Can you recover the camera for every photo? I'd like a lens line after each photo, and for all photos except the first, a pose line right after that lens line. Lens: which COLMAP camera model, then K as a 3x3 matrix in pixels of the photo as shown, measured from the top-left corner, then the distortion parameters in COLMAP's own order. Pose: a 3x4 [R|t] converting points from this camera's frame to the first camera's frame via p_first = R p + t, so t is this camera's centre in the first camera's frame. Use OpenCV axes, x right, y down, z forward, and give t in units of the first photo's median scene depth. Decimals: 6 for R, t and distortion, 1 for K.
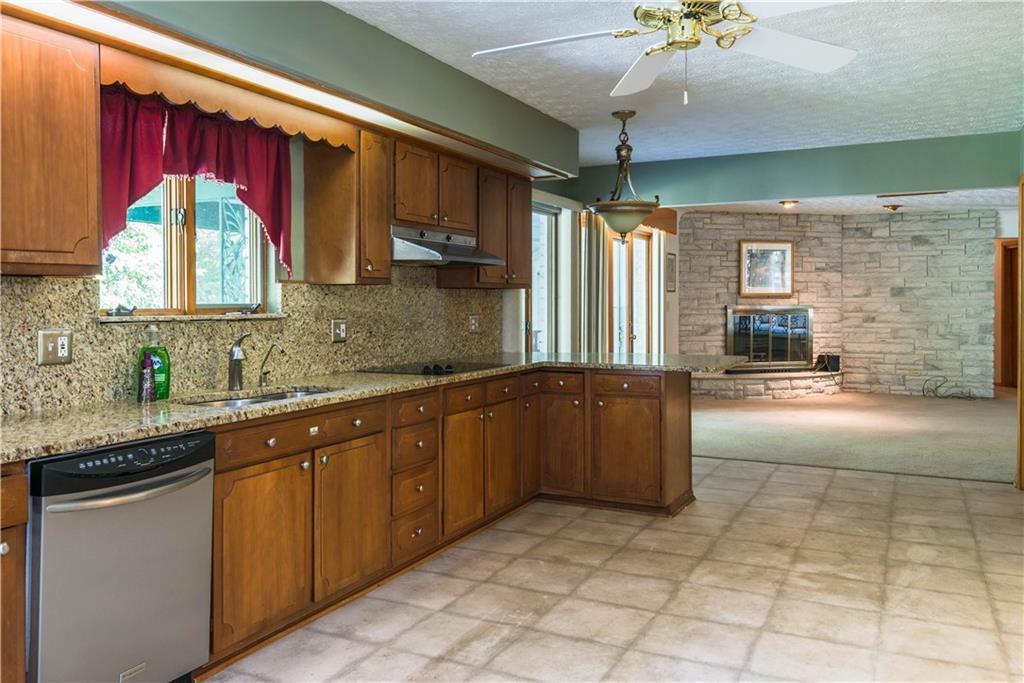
lens RADIAL K [[815.2, 0, 510.9], [0, 815.2, 337.1], [0, 0, 1]] dist [0.000339, -0.002021]
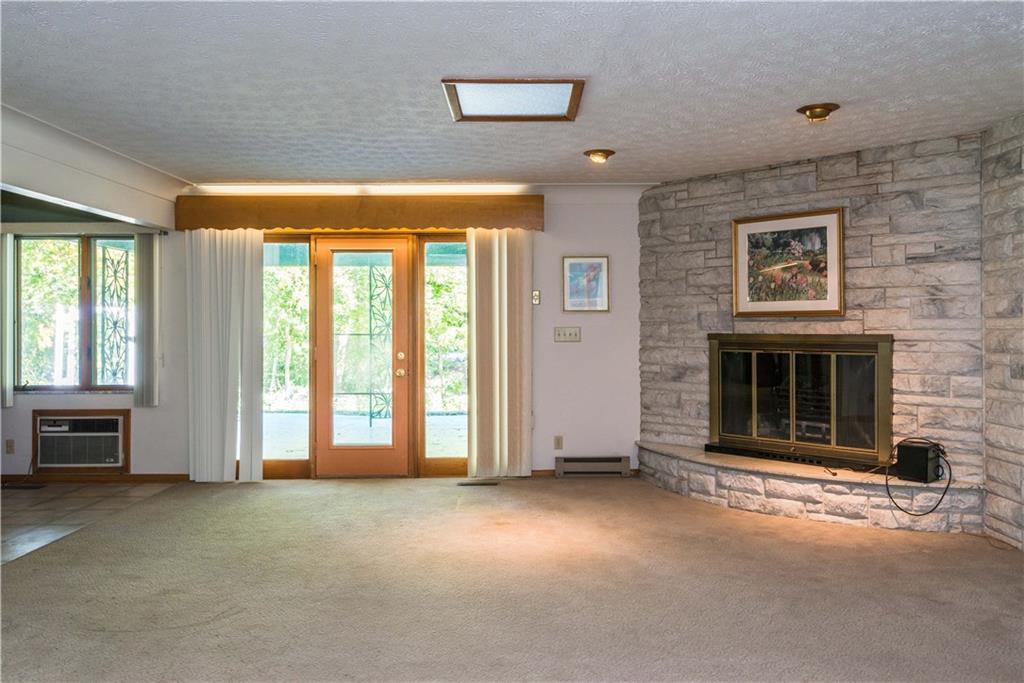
lens RADIAL K [[815.2, 0, 512.0], [0, 815.2, 336.5], [0, 0, 1]] dist [0.000339, -0.002021]
pose [[0.435712, 0.017815, -0.899910, 0.721327], [-0.028516, 0.999575, 0.005981, -0.035620], [0.899634, 0.023056, 0.436035, 0.605066]]
